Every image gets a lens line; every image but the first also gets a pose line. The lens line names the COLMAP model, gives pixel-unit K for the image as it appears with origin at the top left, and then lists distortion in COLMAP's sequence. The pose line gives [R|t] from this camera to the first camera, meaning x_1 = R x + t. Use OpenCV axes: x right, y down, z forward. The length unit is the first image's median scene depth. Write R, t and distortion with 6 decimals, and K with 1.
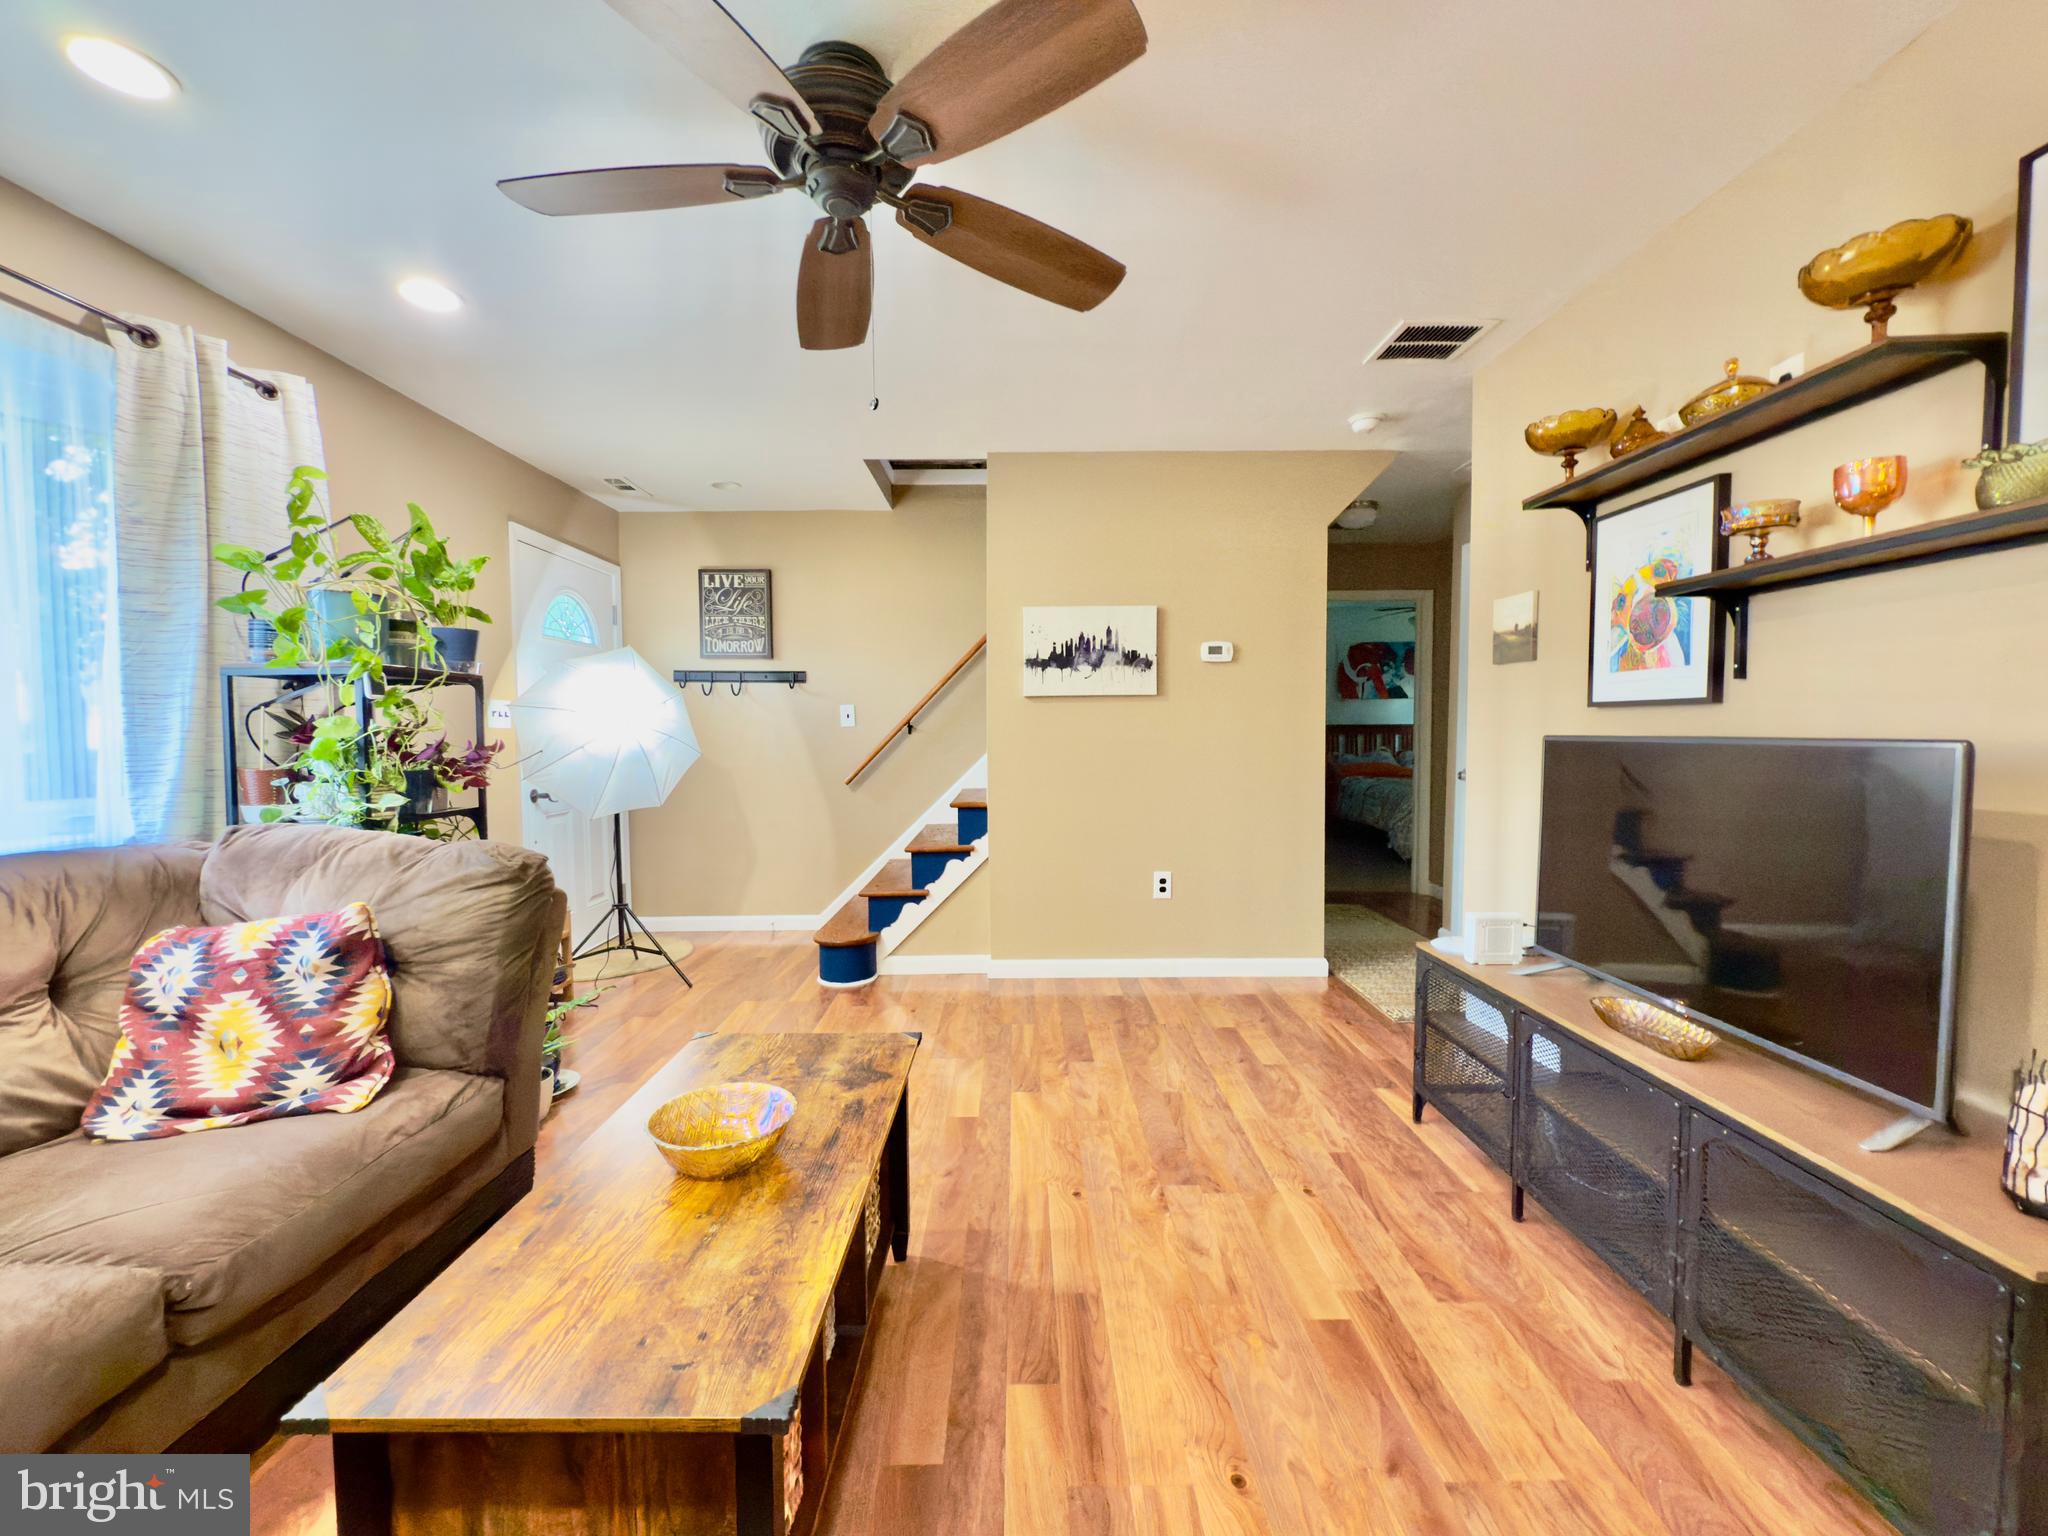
lens RADIAL K [[834.1, 0, 1024.4], [0, 834.1, 760.5], [0, 0, 1]] dist [0.000421, -0.000083]
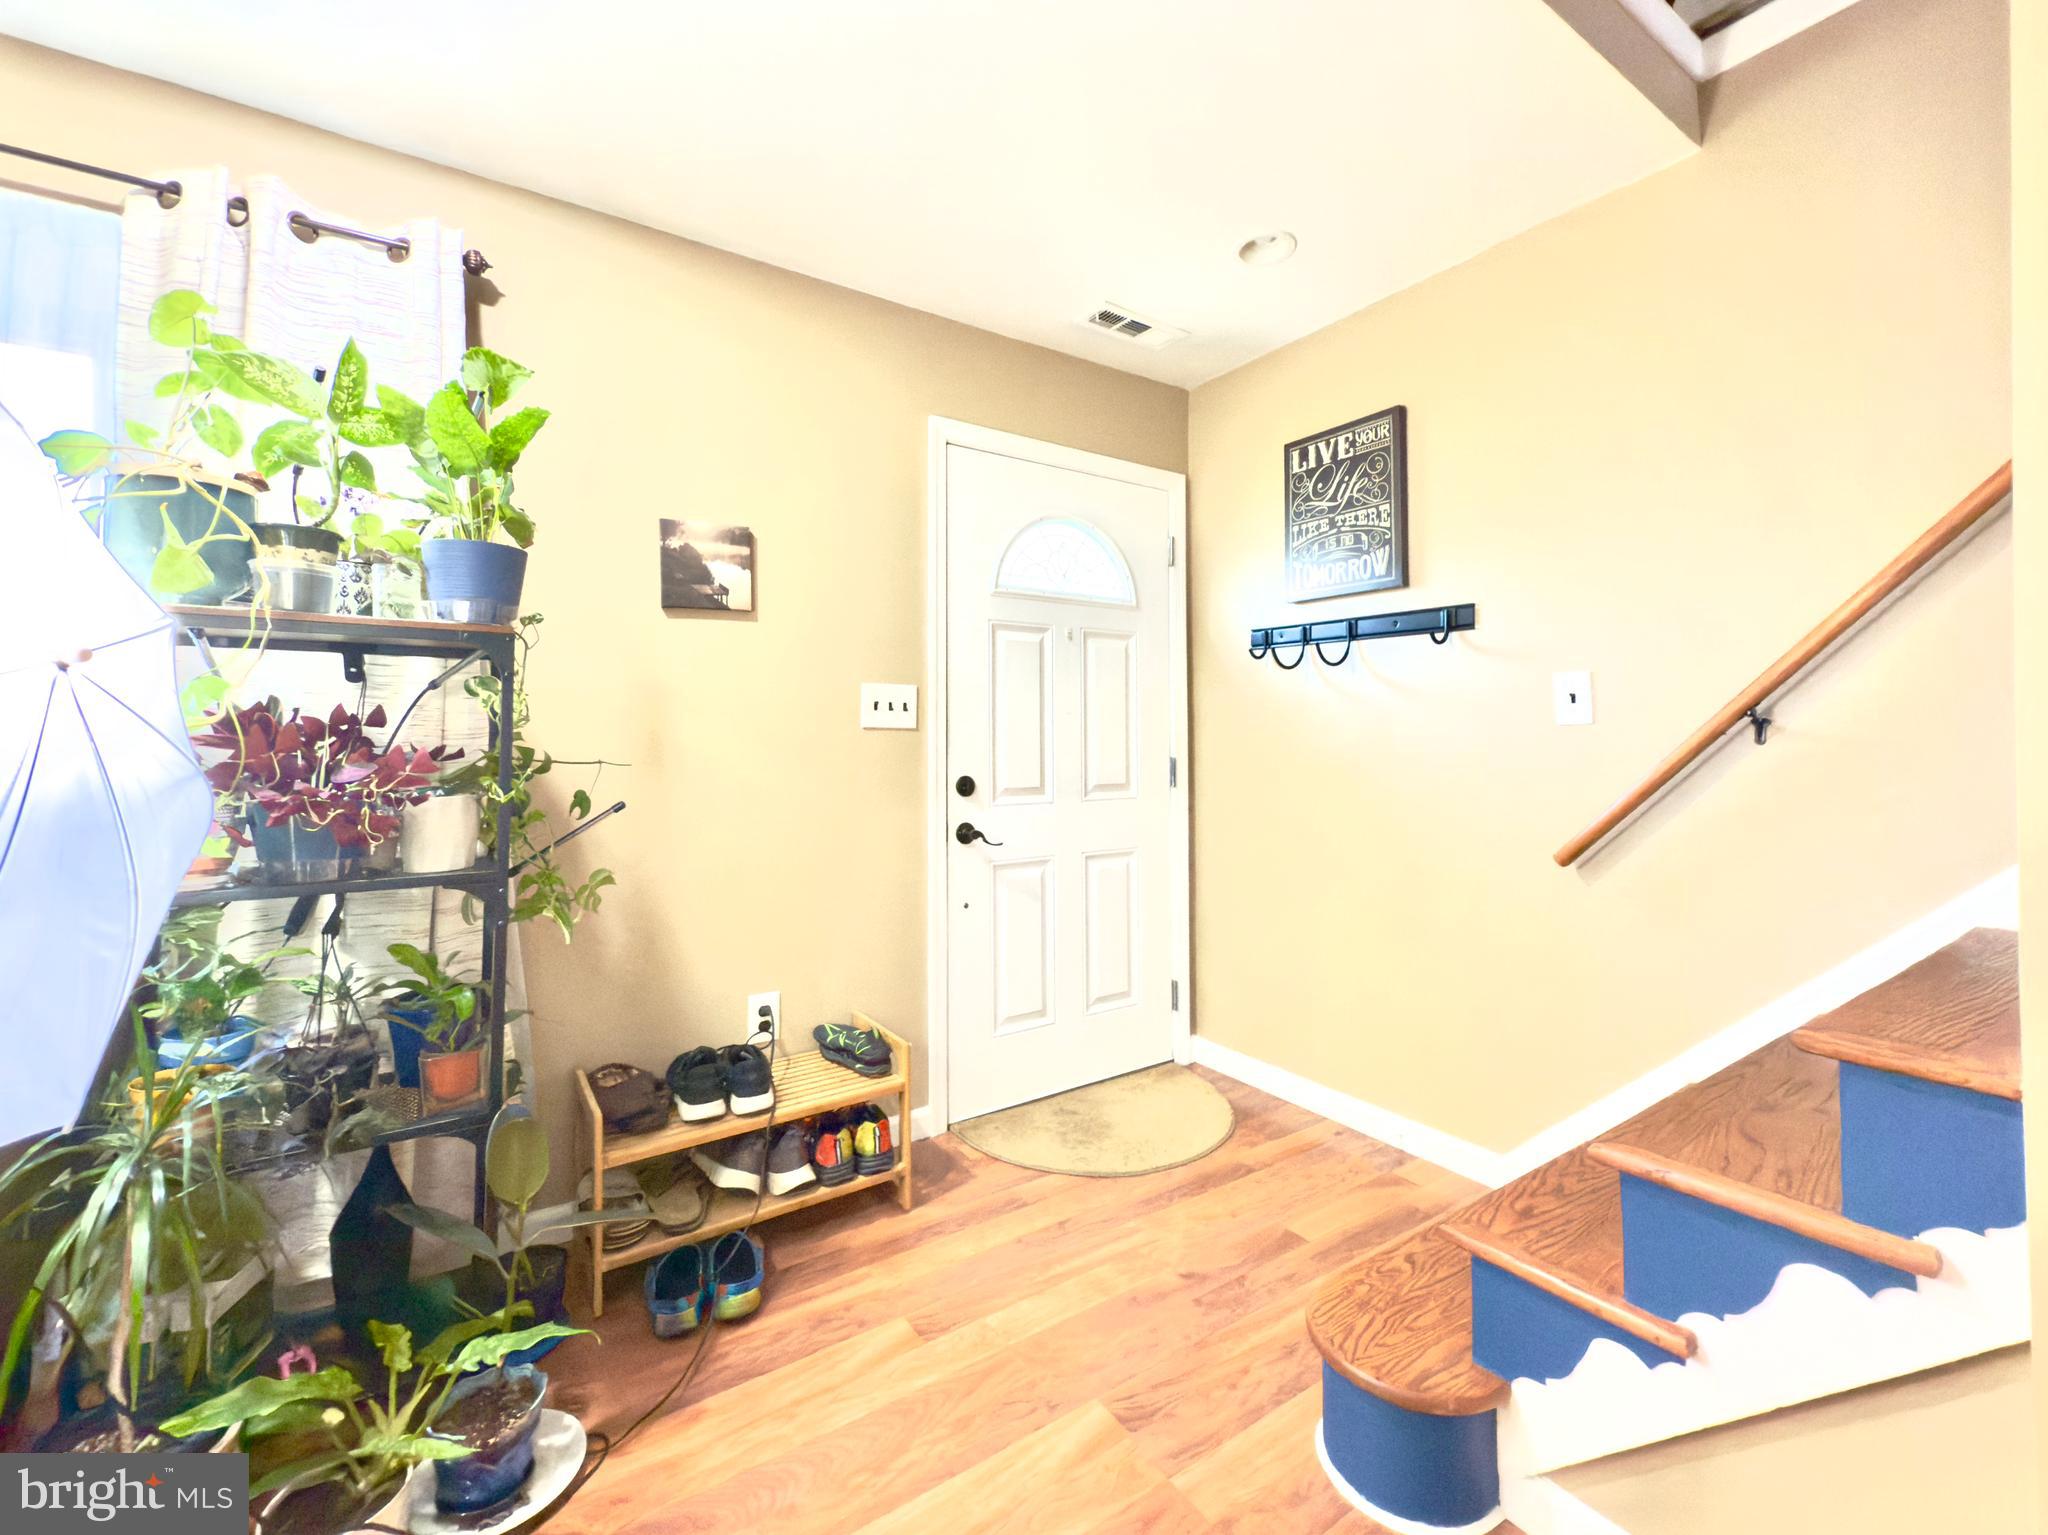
lens RADIAL K [[871.4, 0, 1026.7], [0, 871.4, 718.3], [0, 0, 1]] dist [-0.001493, -0.000369]
pose [[0.552893, -0.010007, -0.833192, -0.000281], [-0.033719, 0.998840, -0.034372, -0.019548], [0.832570, 0.047098, 0.551914, 0.540911]]
